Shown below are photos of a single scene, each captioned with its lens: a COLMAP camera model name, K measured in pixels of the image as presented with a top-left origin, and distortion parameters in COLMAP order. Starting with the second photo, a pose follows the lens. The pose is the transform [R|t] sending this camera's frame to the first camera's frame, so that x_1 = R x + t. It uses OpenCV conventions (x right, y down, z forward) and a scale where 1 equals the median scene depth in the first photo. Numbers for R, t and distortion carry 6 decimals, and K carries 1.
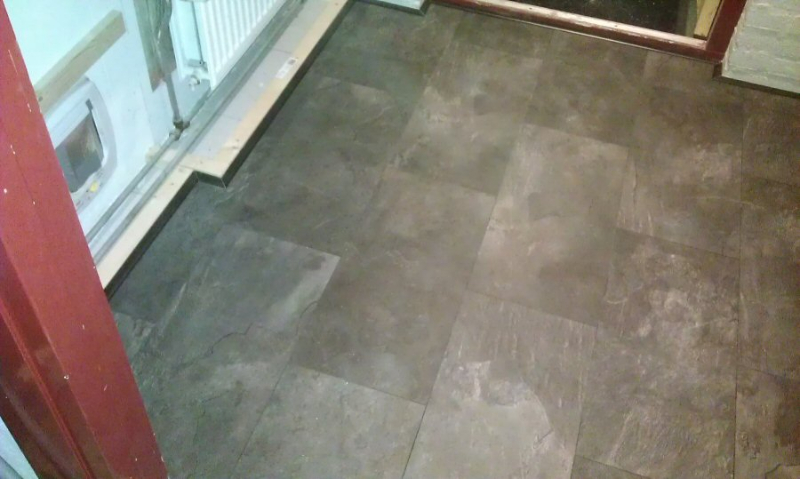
lens RADIAL K [[814.5, 0, 400.0], [0, 814.5, 239.5], [0, 0, 1]] dist [0.074813, -0.192766]
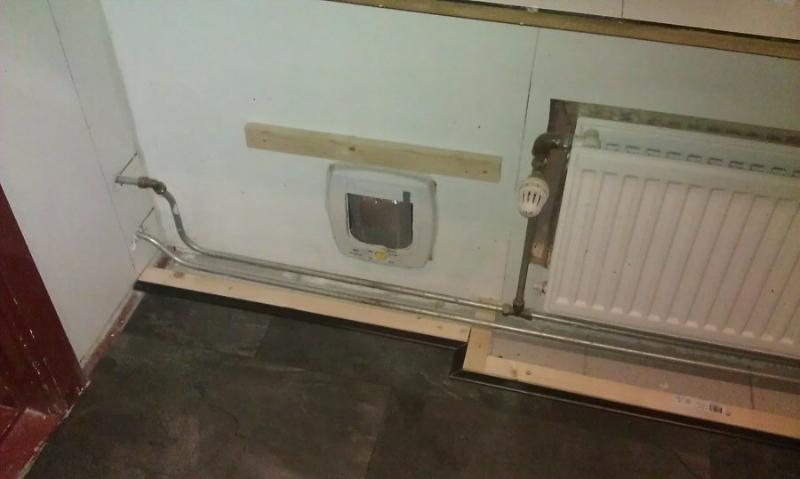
lens RADIAL K [[814.5, 0, 400.0], [0, 814.5, 239.5], [0, 0, 1]] dist [0.074813, -0.192766]
pose [[0.060700, 0.666554, -0.742982, 0.334487], [-0.724001, 0.541809, 0.426926, -0.490221], [0.687123, 0.512005, 0.515473, 0.474301]]
